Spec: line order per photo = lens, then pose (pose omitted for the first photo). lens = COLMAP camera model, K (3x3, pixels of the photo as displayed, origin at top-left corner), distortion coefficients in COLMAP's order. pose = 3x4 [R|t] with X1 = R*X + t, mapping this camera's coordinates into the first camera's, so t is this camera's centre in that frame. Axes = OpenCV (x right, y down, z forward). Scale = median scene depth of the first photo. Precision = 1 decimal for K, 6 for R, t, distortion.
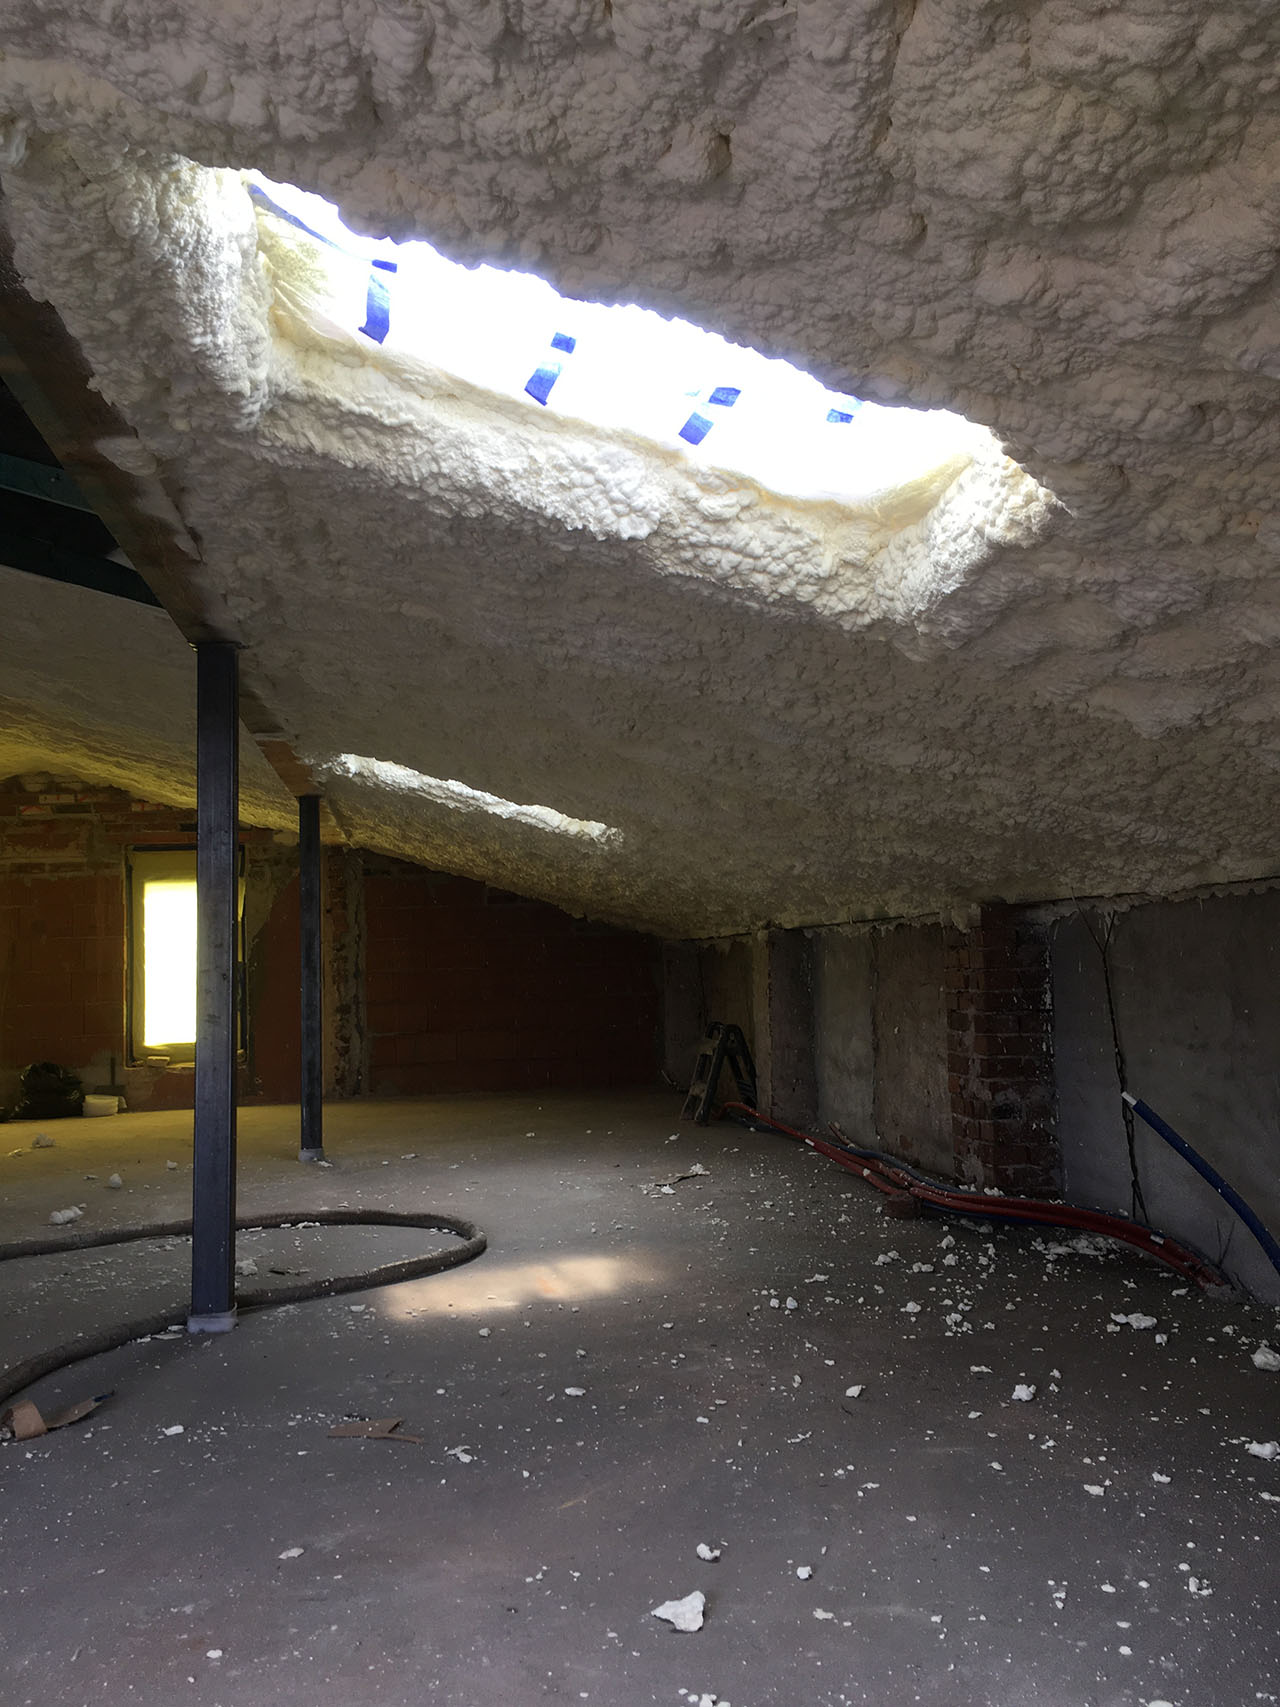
lens RADIAL K [[1430.2, 0, 621.5], [0, 1430.2, 844.8], [0, 0, 1]] dist [0.063505, -0.100674]
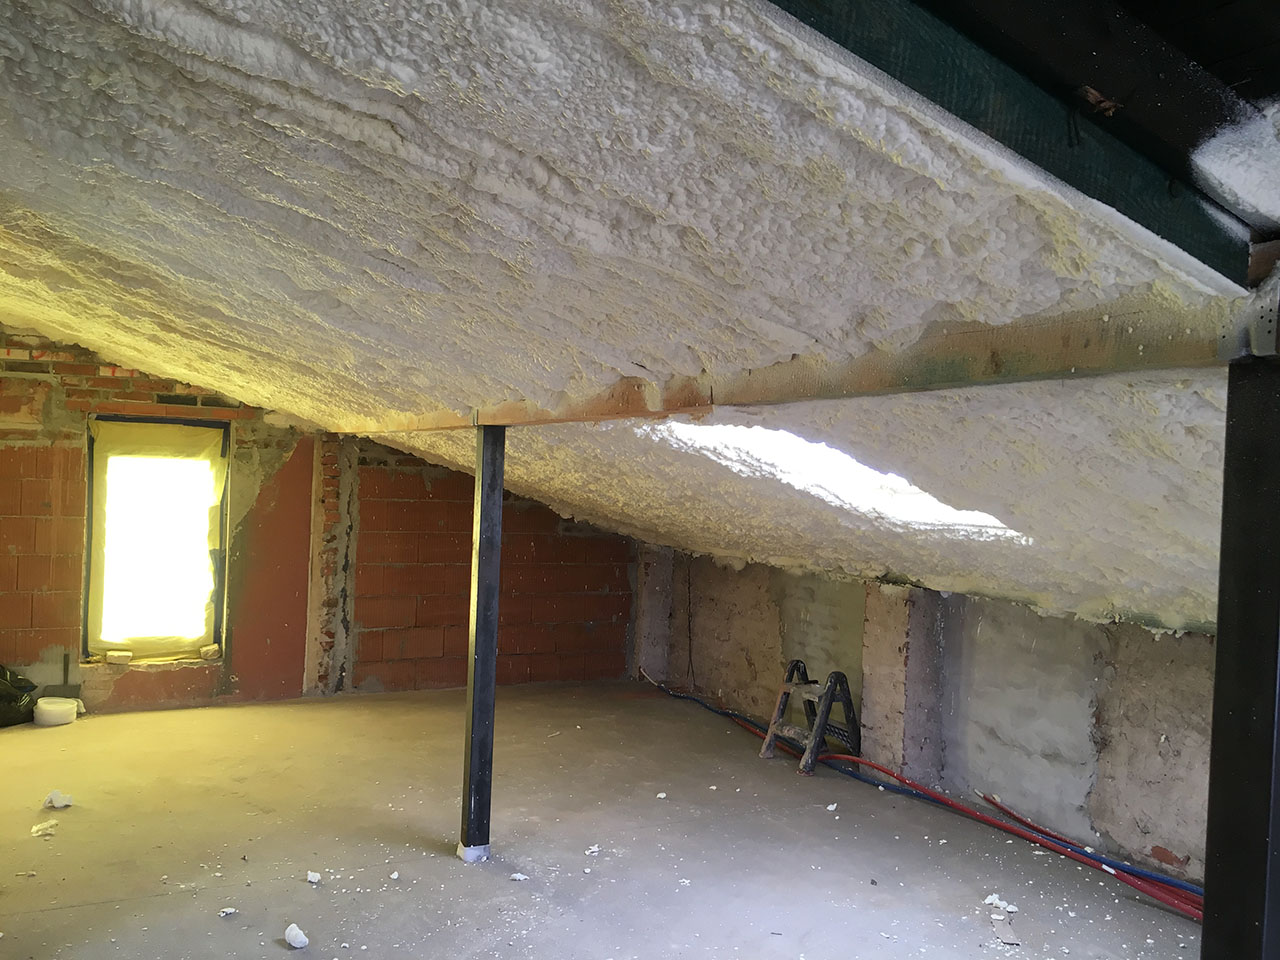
lens RADIAL K [[1072.4, 0, 640.0], [0, 1072.4, 480.0], [0, 0, 1]] dist [0.063505, -0.100674]
pose [[0.943587, 0.064338, 0.324815, -0.240223], [-0.094979, 0.992311, 0.079360, -0.043780], [-0.317212, -0.105734, 0.942442, 0.268988]]
